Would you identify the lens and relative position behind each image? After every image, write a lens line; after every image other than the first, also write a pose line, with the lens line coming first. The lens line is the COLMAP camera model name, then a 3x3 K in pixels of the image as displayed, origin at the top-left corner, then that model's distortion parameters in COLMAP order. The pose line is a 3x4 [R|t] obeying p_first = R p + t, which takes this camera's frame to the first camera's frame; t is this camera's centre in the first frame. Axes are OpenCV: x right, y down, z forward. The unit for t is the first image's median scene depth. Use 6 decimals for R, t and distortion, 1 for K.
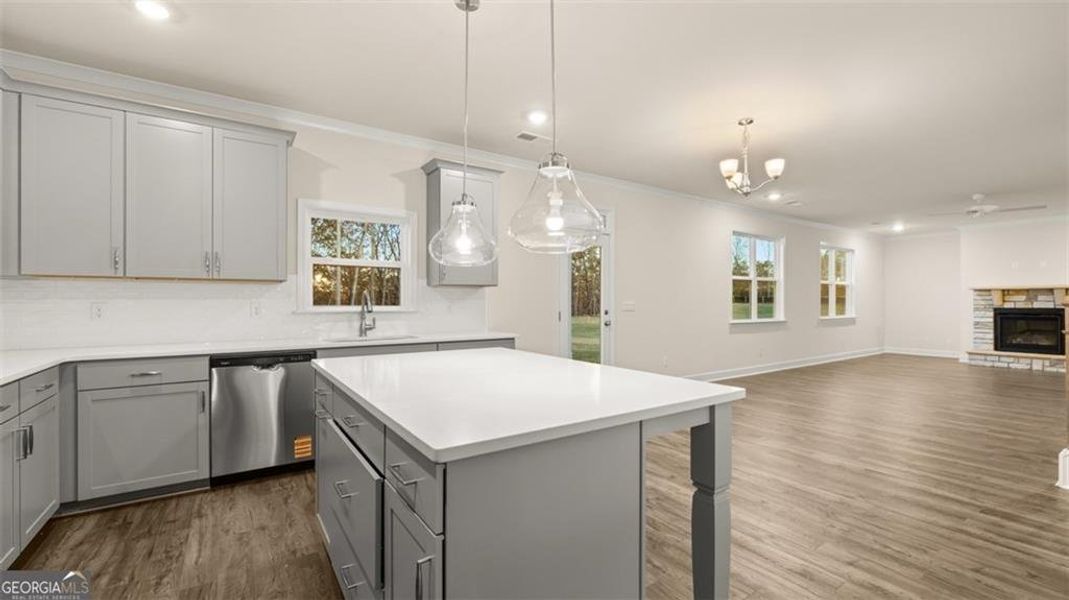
lens RADIAL K [[446.1, 0, 531.7], [0, 446.1, 303.9], [0, 0, 1]] dist [-0.001013, 0.000556]
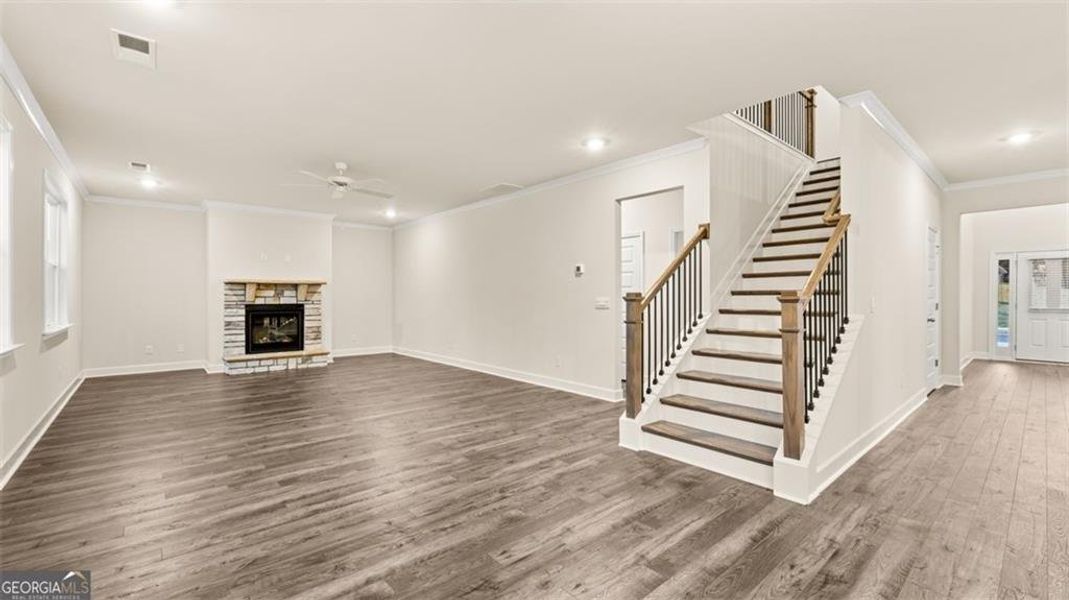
lens RADIAL K [[454.6, 0, 525.2], [0, 454.6, 305.0], [0, 0, 1]] dist [-0.002089, -0.000224]
pose [[-0.112501, -0.018460, 0.993480, 0.113007], [0.005715, 0.999799, 0.019225, -0.004002], [-0.993635, 0.007840, -0.112373, 0.584323]]
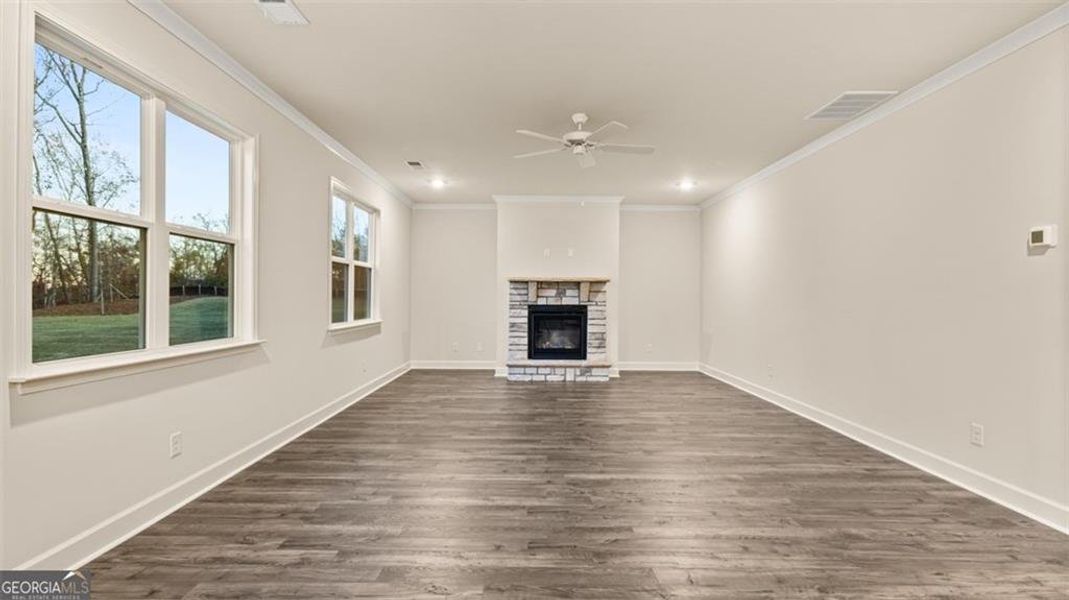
lens RADIAL K [[501.0, 0, 532.0], [0, 501.0, 300.9], [0, 0, 1]] dist [-0.001085, -0.000060]
pose [[0.555066, -0.003825, 0.831797, 0.317694], [-0.001865, 0.999981, 0.005843, -0.003429], [-0.831804, -0.004795, 0.555049, 0.523262]]
